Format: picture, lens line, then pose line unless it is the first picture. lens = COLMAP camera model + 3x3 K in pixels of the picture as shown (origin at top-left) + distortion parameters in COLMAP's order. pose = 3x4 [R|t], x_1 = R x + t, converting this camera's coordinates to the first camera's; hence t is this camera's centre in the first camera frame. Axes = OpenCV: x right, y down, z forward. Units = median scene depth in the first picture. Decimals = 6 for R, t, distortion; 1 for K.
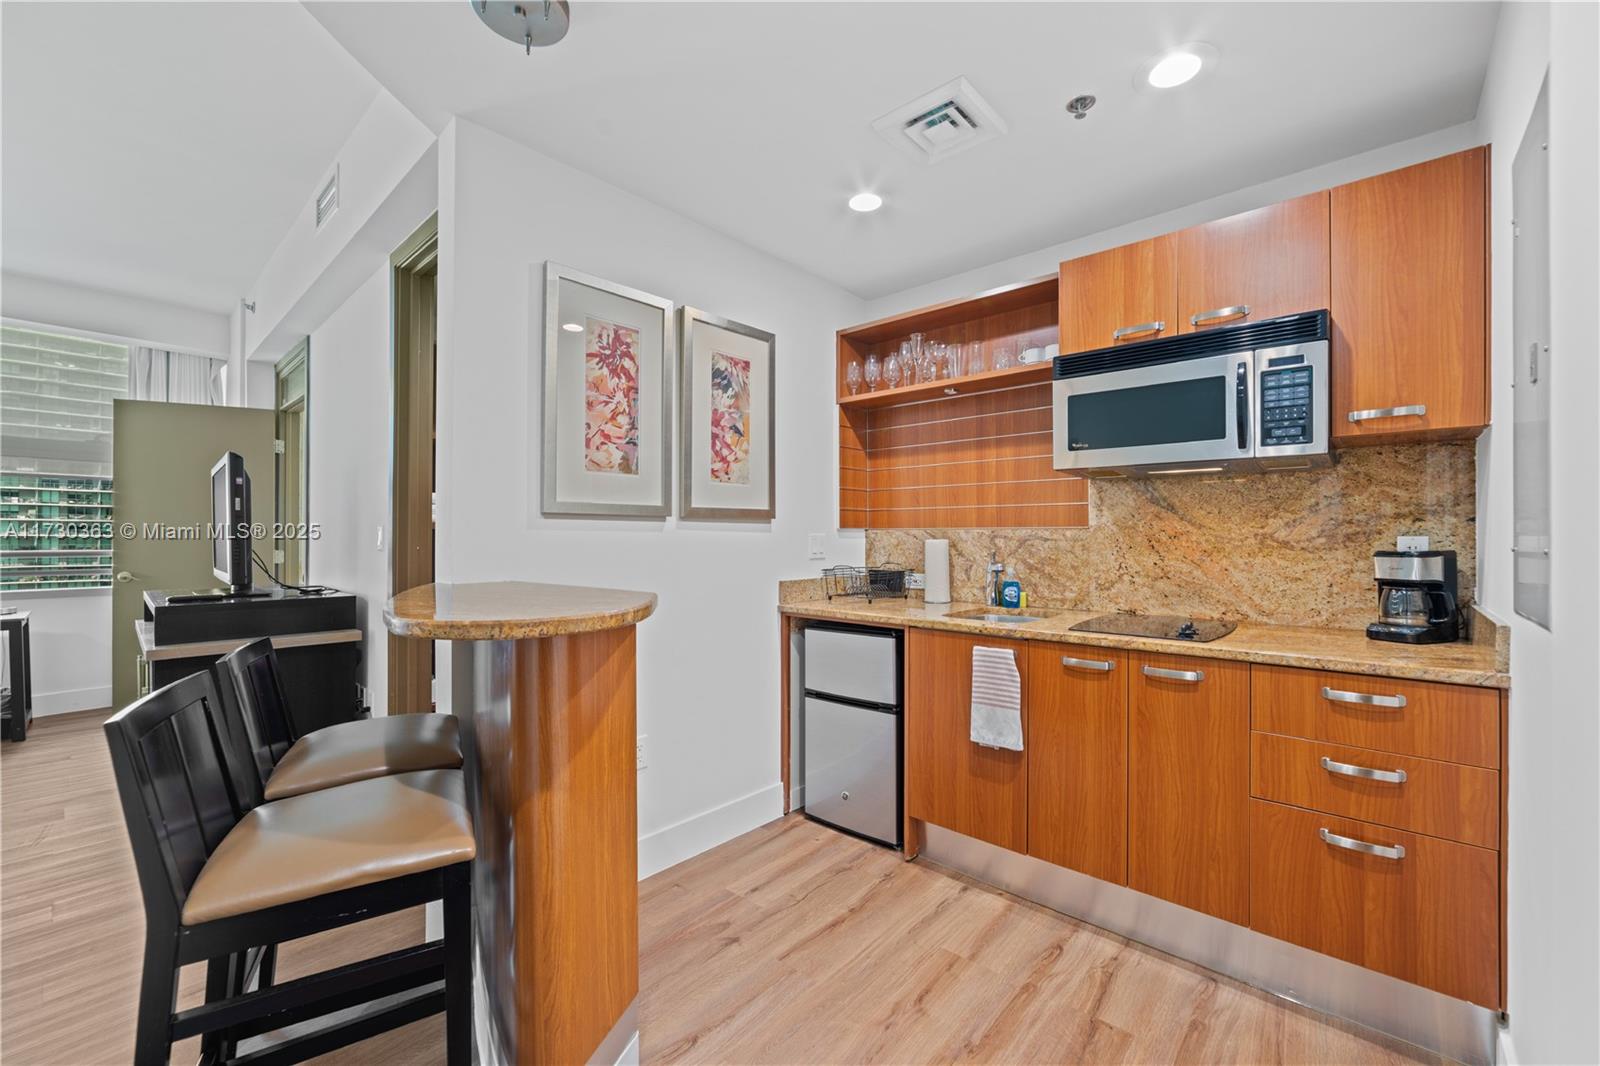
lens RADIAL K [[670.9, 0, 800.0], [0, 670.9, 533.0], [0, 0, 1]] dist [0.000801, 0.000093]
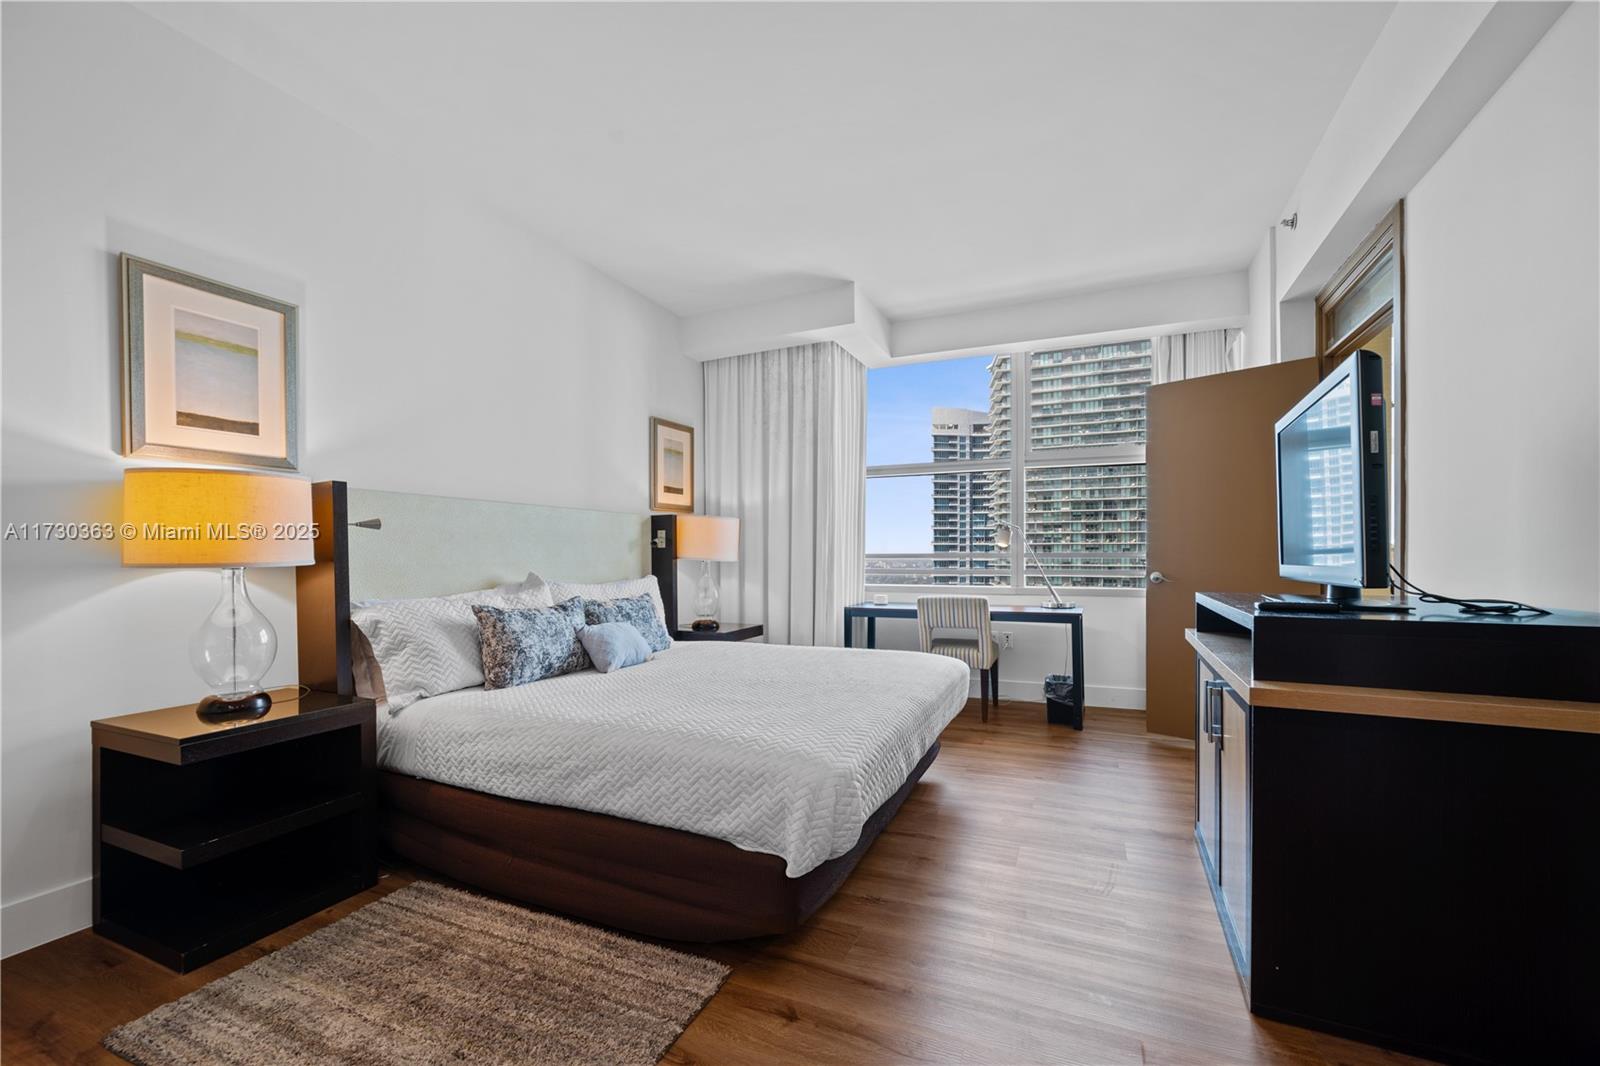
lens RADIAL K [[637.0, 0, 800.0], [0, 637.0, 533.0], [0, 0, 1]] dist [-0.031417, 0.014203]
pose [[0.312844, -0.031043, -0.949297, -0.337819], [0.003302, 0.999495, -0.031596, 0.031850], [0.949799, 0.006750, 0.312788, 0.264671]]
